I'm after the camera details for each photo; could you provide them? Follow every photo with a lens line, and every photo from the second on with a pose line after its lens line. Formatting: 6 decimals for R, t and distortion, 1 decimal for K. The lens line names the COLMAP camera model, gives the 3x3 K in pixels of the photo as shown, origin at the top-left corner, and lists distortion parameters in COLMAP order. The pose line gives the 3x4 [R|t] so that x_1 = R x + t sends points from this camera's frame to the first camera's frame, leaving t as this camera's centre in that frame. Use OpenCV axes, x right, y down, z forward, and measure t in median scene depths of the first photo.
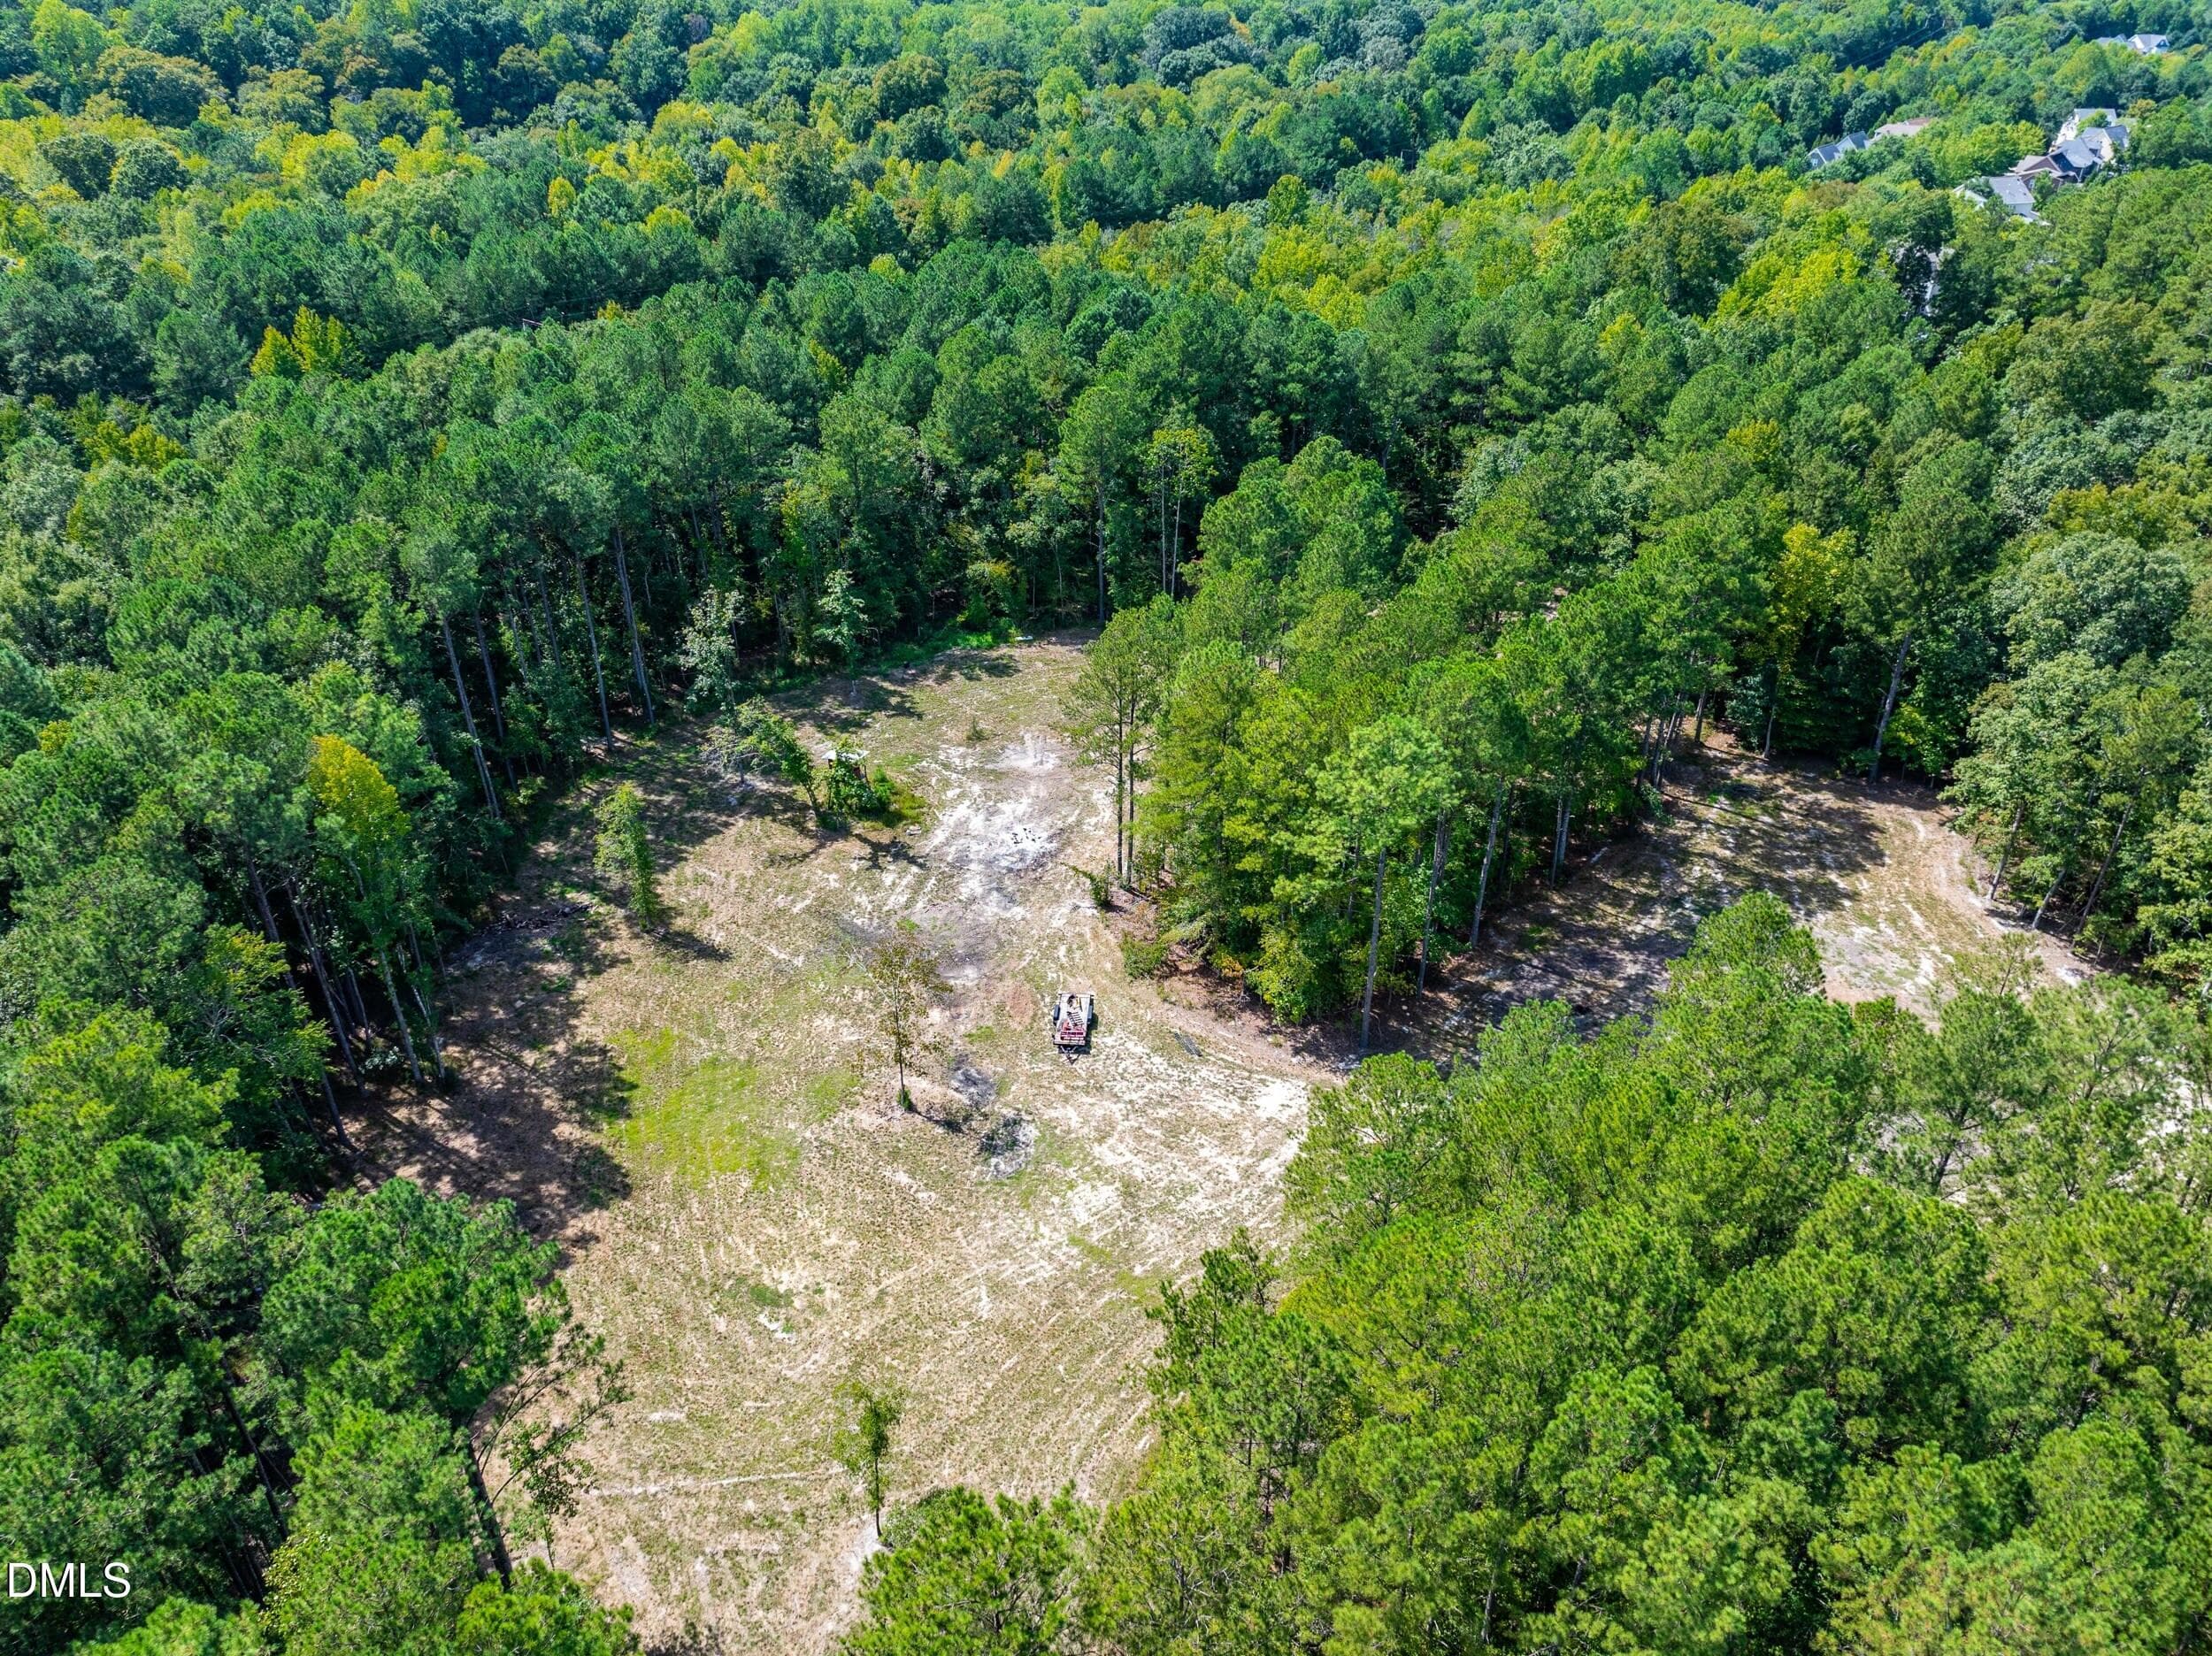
lens RADIAL K [[1535.9, 0, 1104.2], [0, 1535.9, 832.2], [0, 0, 1]] dist [-0.010800, -0.003387]
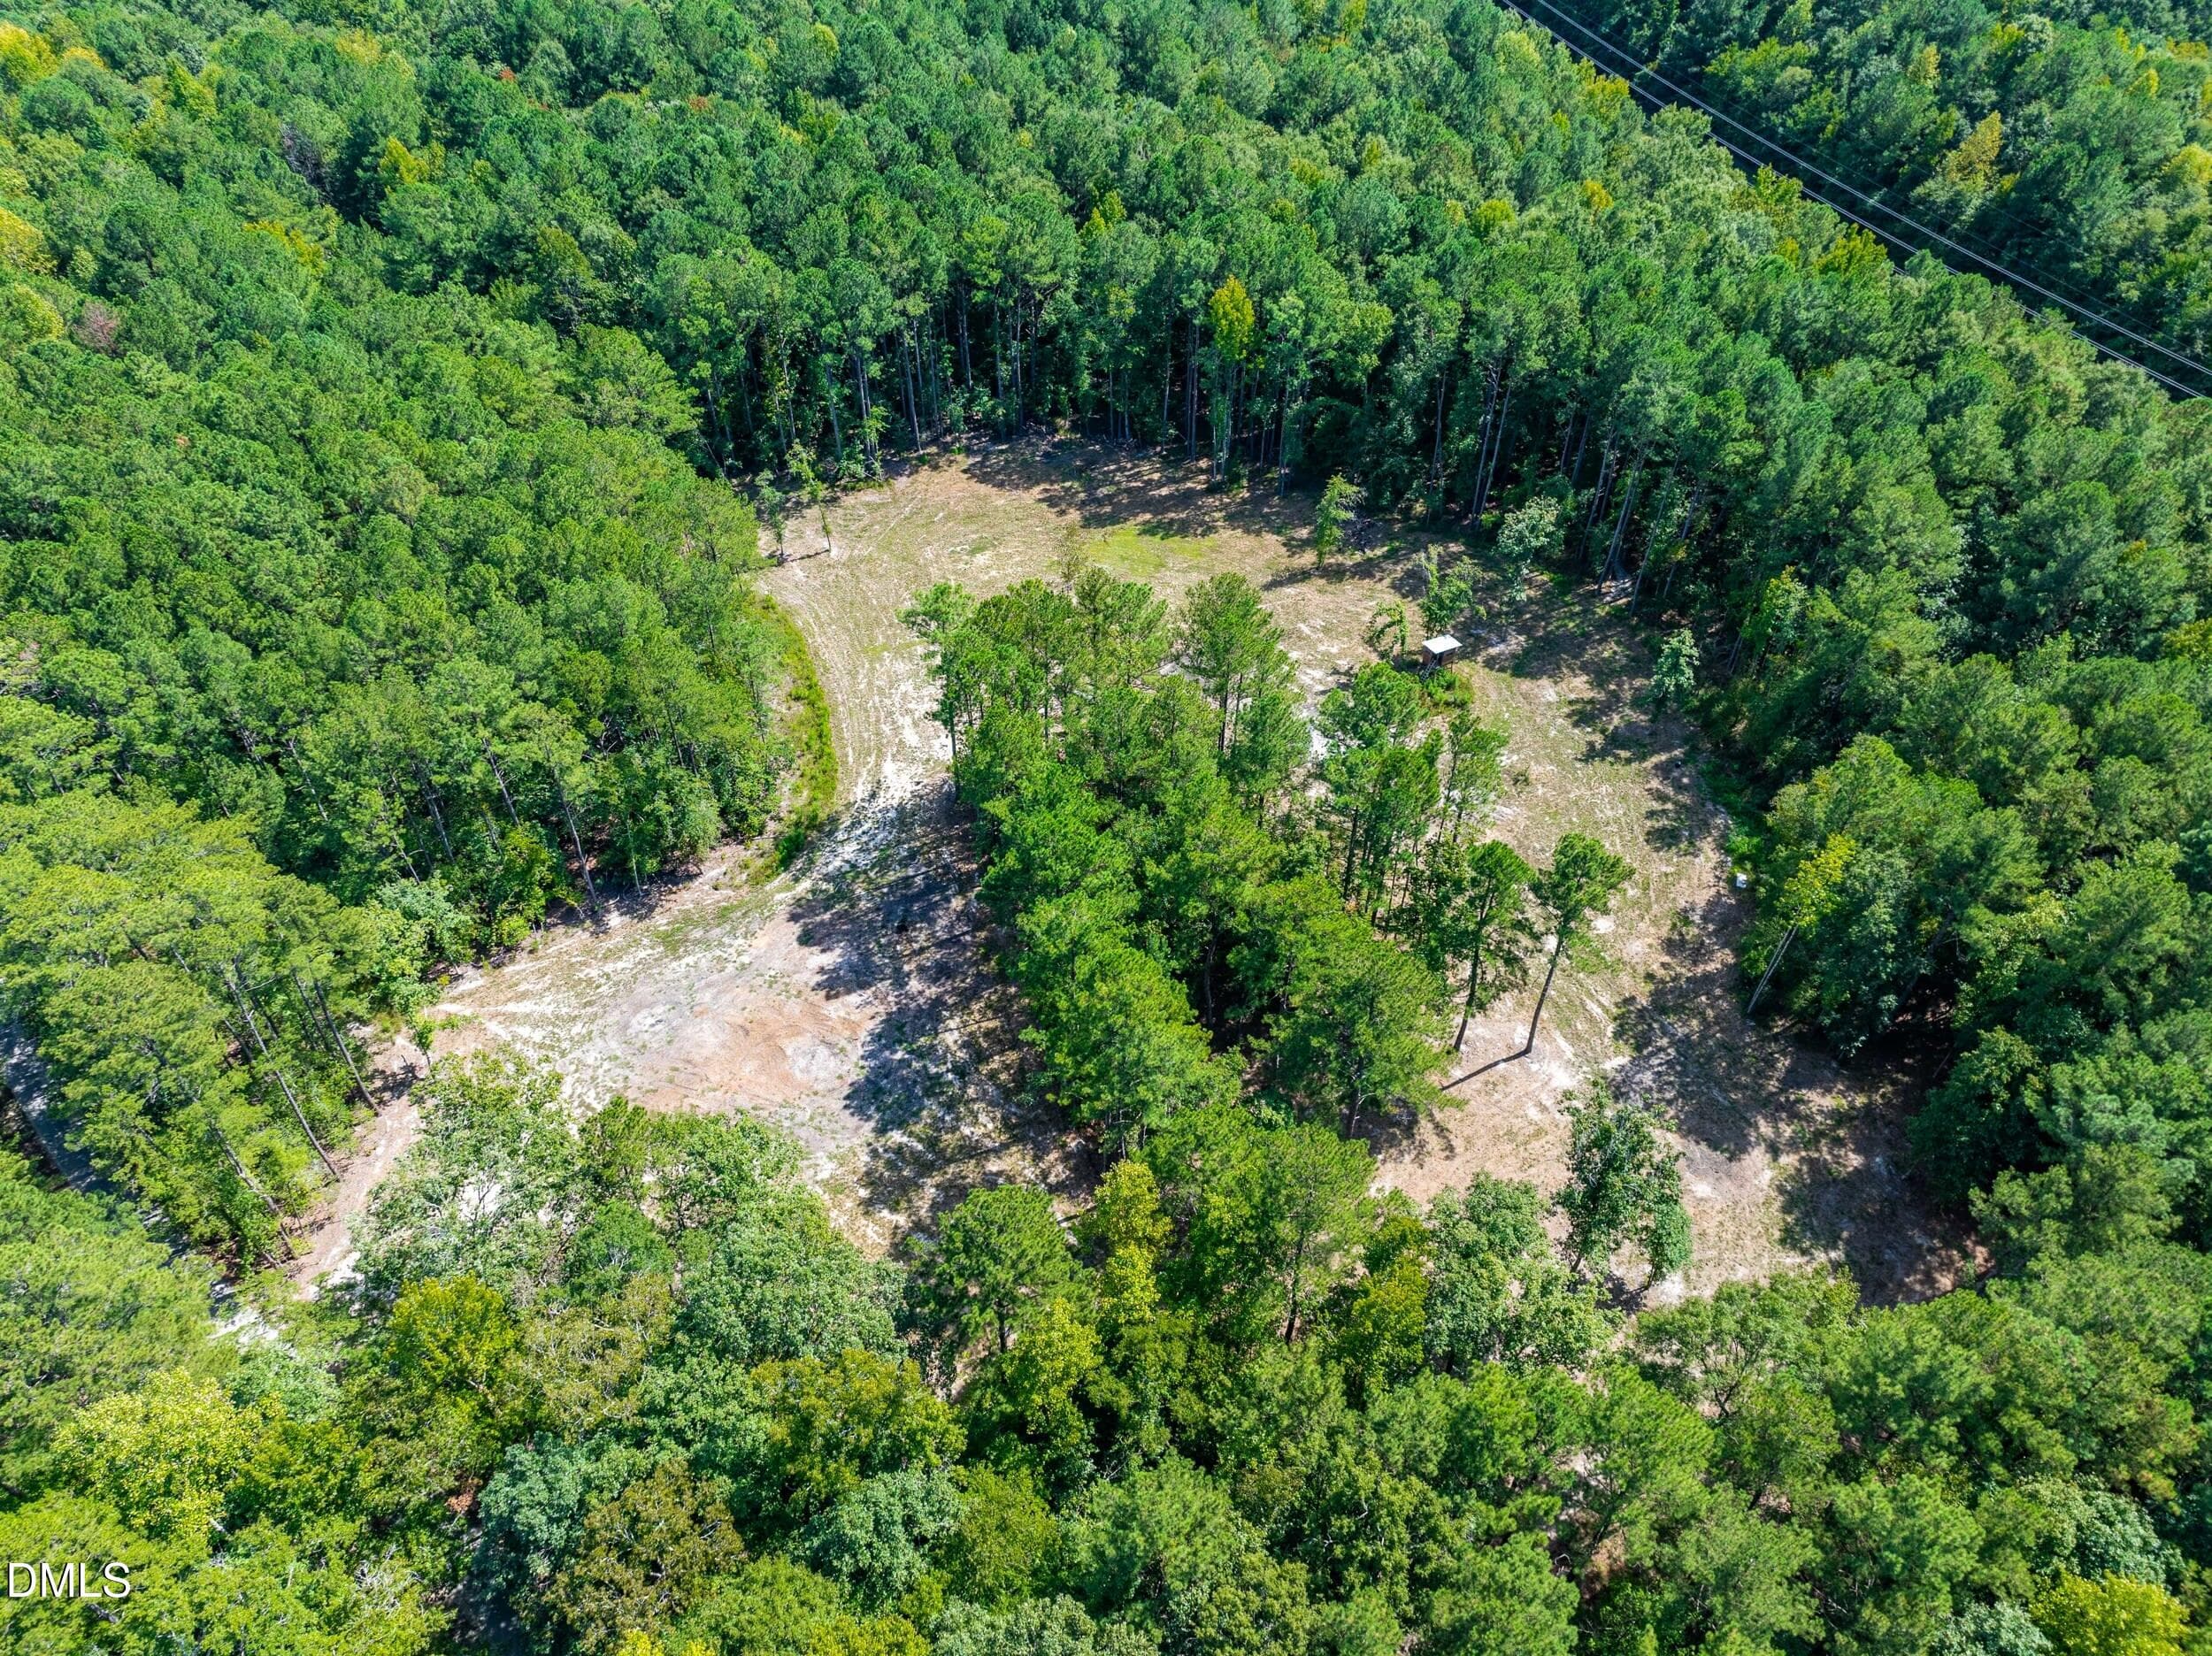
lens RADIAL K [[1535.9, 0, 1106.6], [0, 1535.9, 828.0], [0, 0, 1]] dist [-0.010800, -0.003387]
pose [[-0.482624, 0.623988, -0.614583, 0.882288], [-0.454812, 0.421126, 0.784729, -0.911811], [0.748478, 0.658249, 0.080552, 0.896214]]
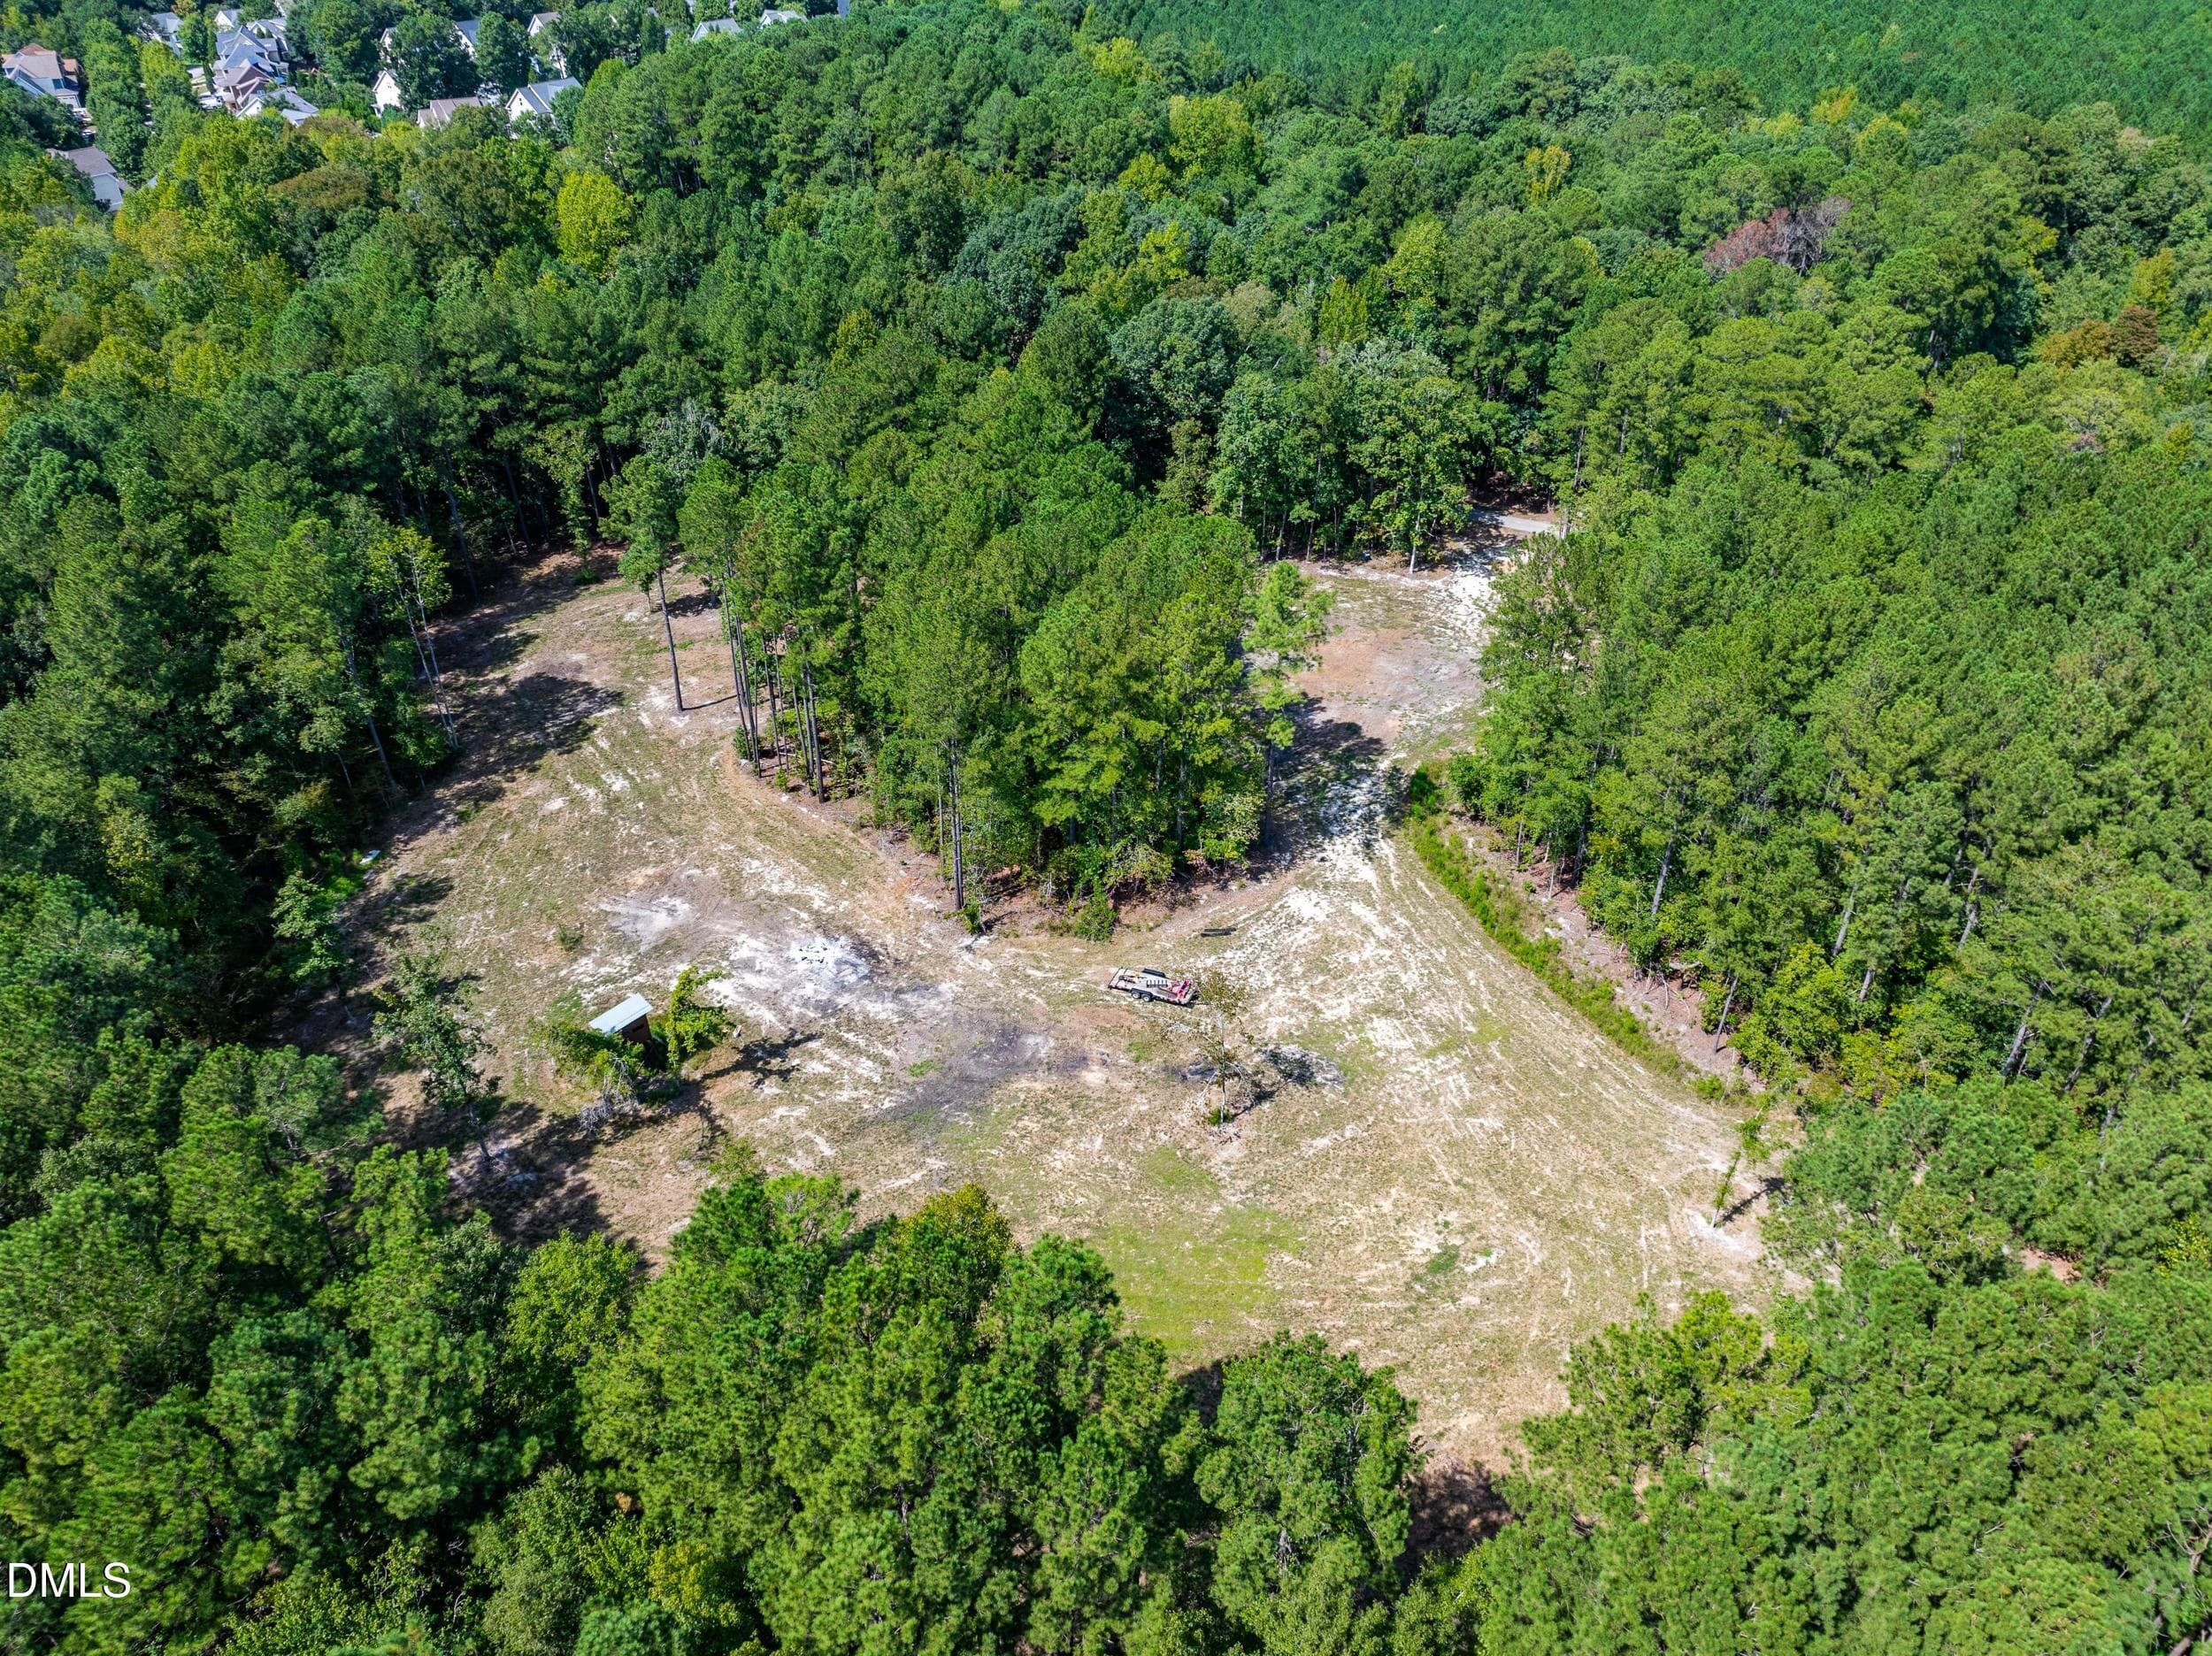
lens RADIAL K [[1535.9, 0, 1103.8], [0, 1535.9, 822.9], [0, 0, 1]] dist [-0.010800, -0.003387]
pose [[0.347361, -0.530822, 0.773025, -0.709123], [0.489193, 0.805872, 0.333557, -0.301612], [-0.800019, 0.262293, 0.539603, 0.399420]]
